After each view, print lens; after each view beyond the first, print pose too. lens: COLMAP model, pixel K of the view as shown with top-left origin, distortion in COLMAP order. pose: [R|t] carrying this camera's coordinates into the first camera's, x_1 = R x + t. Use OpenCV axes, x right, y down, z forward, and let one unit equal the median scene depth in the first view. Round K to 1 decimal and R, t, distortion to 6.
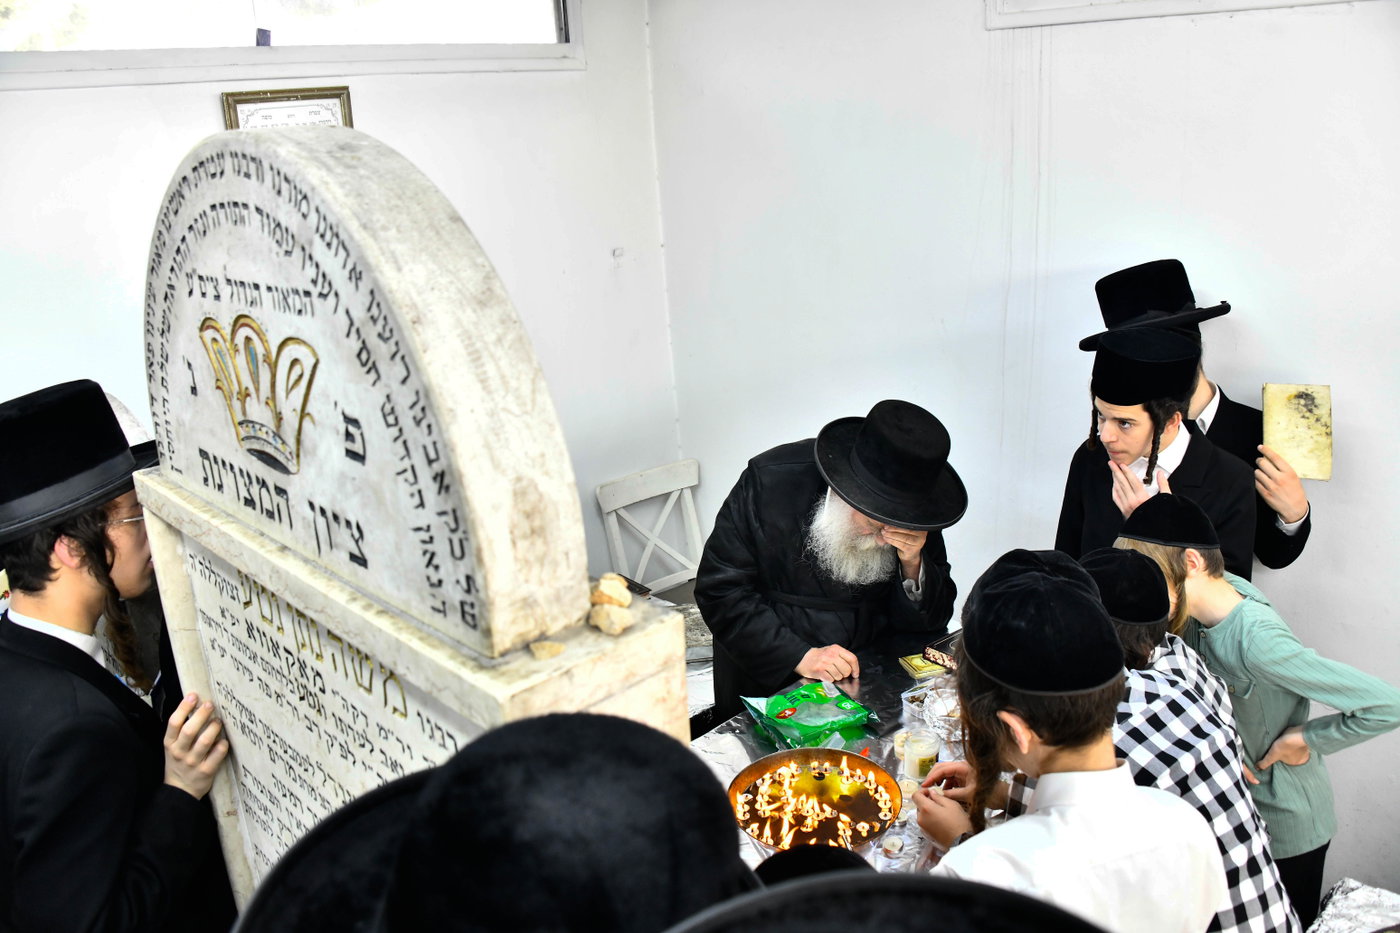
lens RADIAL K [[1109.6, 0, 702.7], [0, 1109.6, 468.0], [0, 0, 1]] dist [-0.152816, 0.072955]
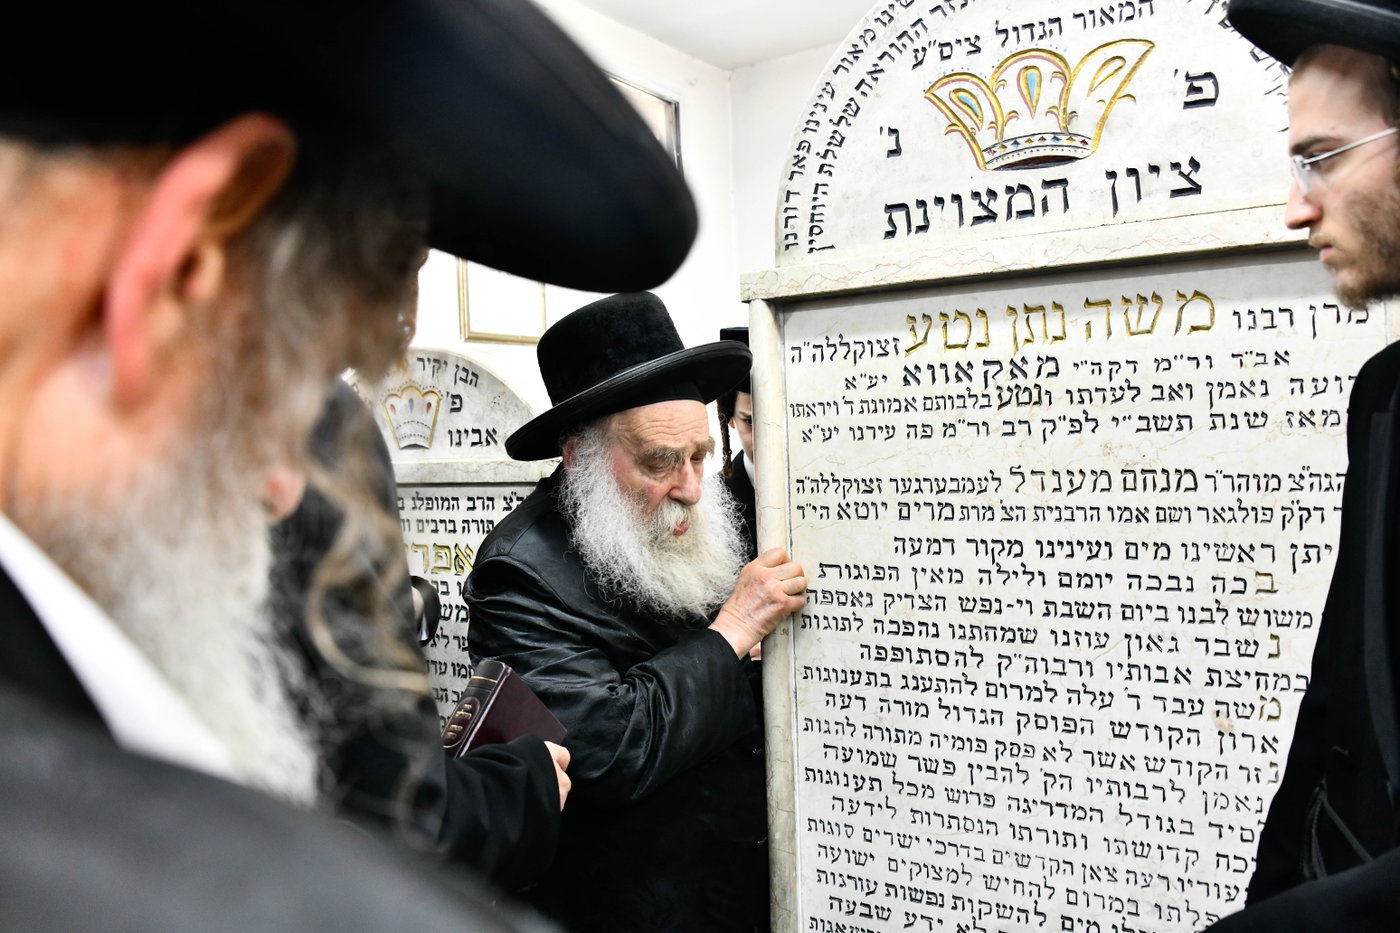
lens RADIAL K [[1109.6, 0, 707.1], [0, 1109.6, 467.6], [0, 0, 1]] dist [-0.152816, 0.072955]
pose [[0.979776, 0.008354, 0.199925, -1.143520], [0.050924, 0.955821, -0.289505, 0.749698], [-0.193511, 0.293831, 0.936065, 0.017309]]
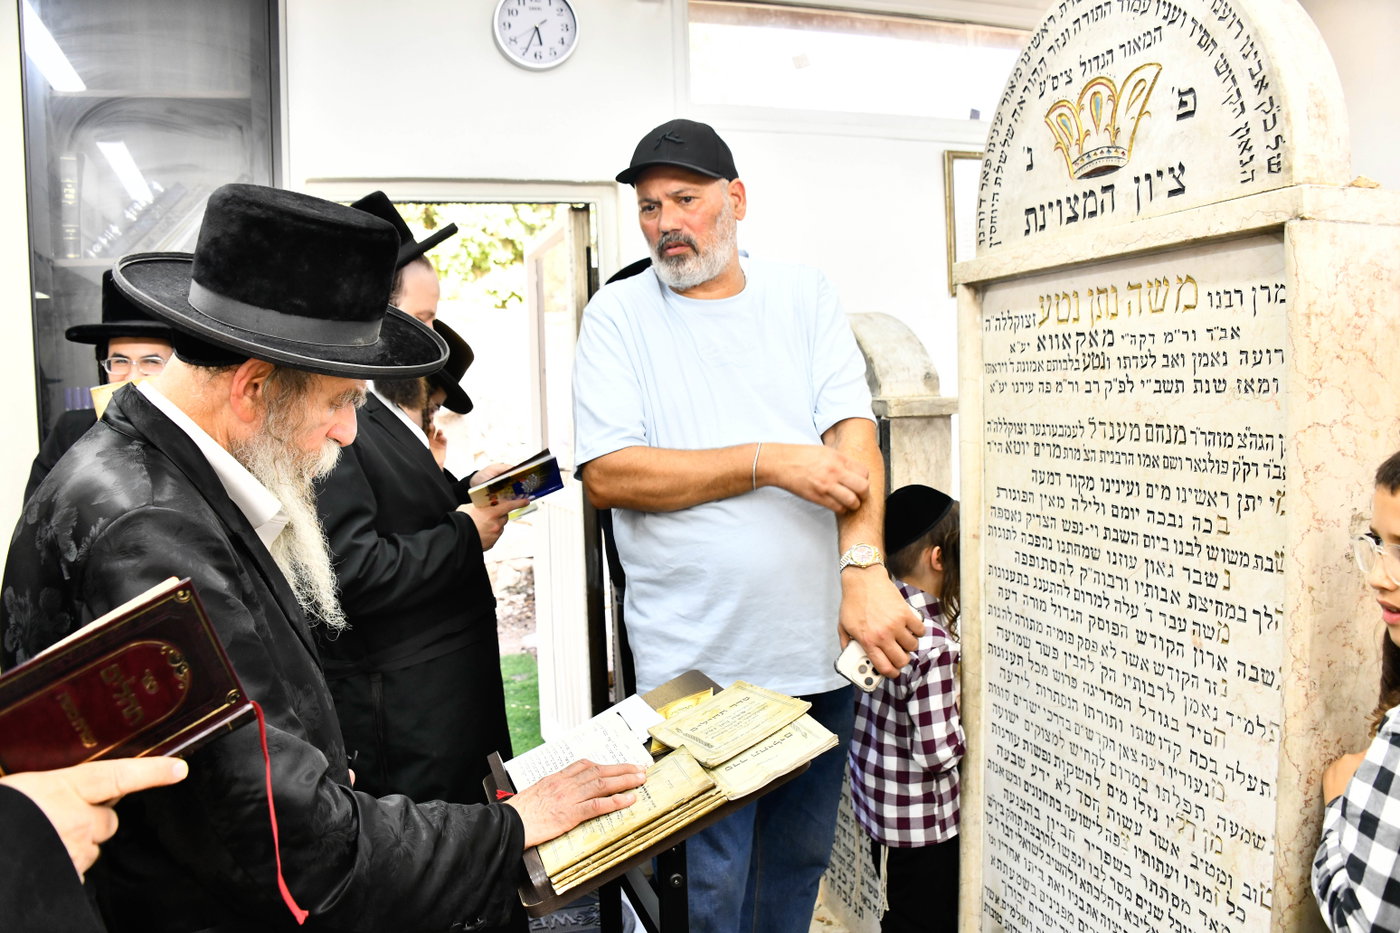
lens RADIAL K [[1109.6, 0, 692.3], [0, 1109.6, 461.1], [0, 0, 1]] dist [-0.152816, 0.072955]
pose [[0.875388, 0.054566, -0.480331, -0.170459], [-0.162317, 0.969102, -0.185727, 0.857526], [0.455356, 0.240549, 0.857197, -0.520199]]
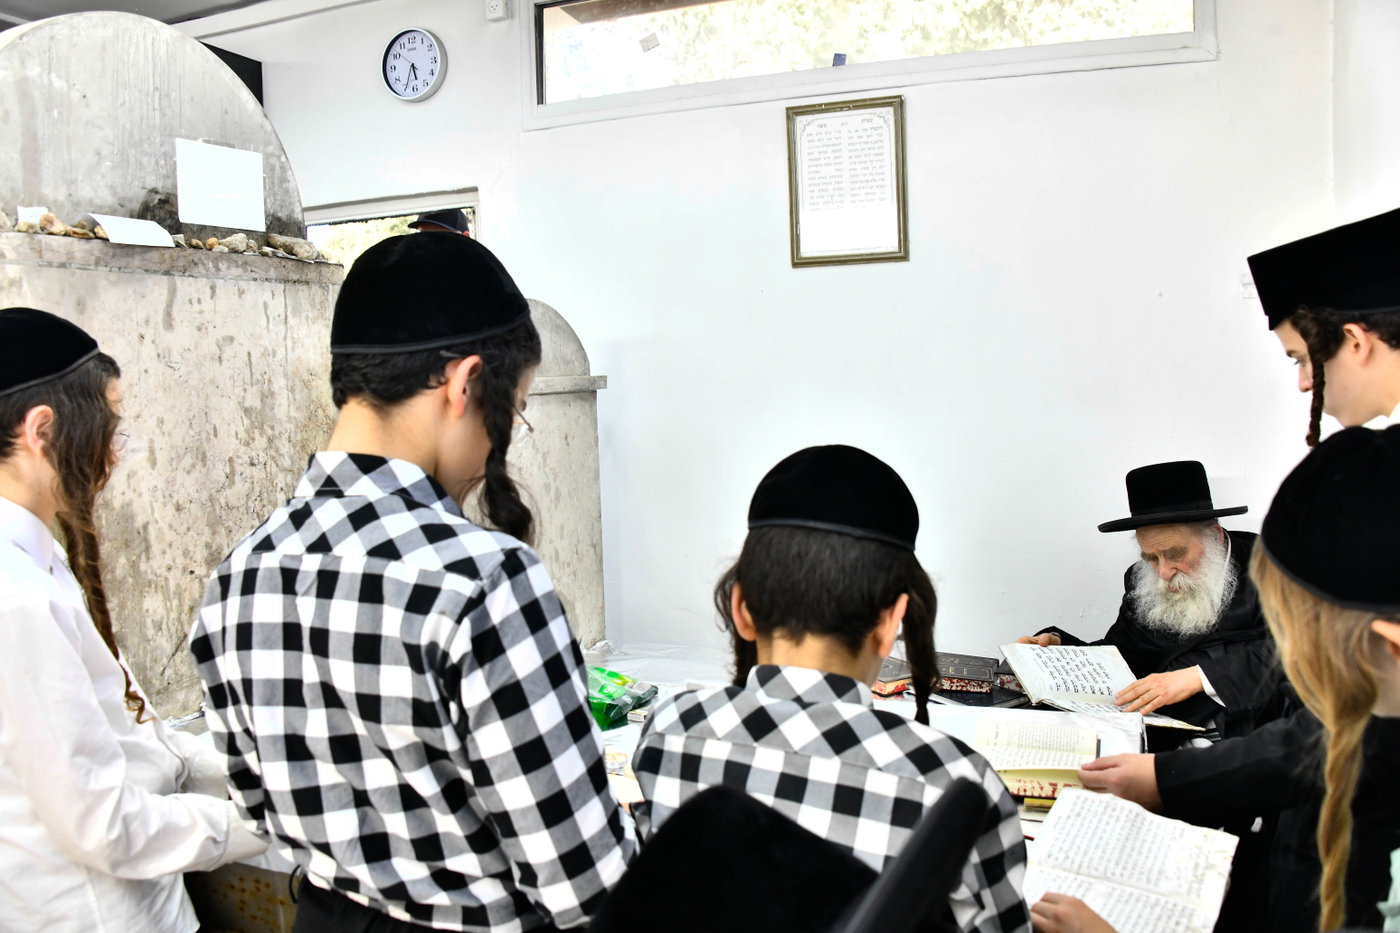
lens RADIAL K [[1109.6, 0, 706.1], [0, 1109.6, 463.3], [0, 0, 1]] dist [-0.152816, 0.072955]
pose [[0.395661, 0.114571, -0.911222, 1.857100], [-0.274548, 0.961572, 0.001691, 0.152557], [0.876400, 0.249505, 0.411912, 1.399697]]
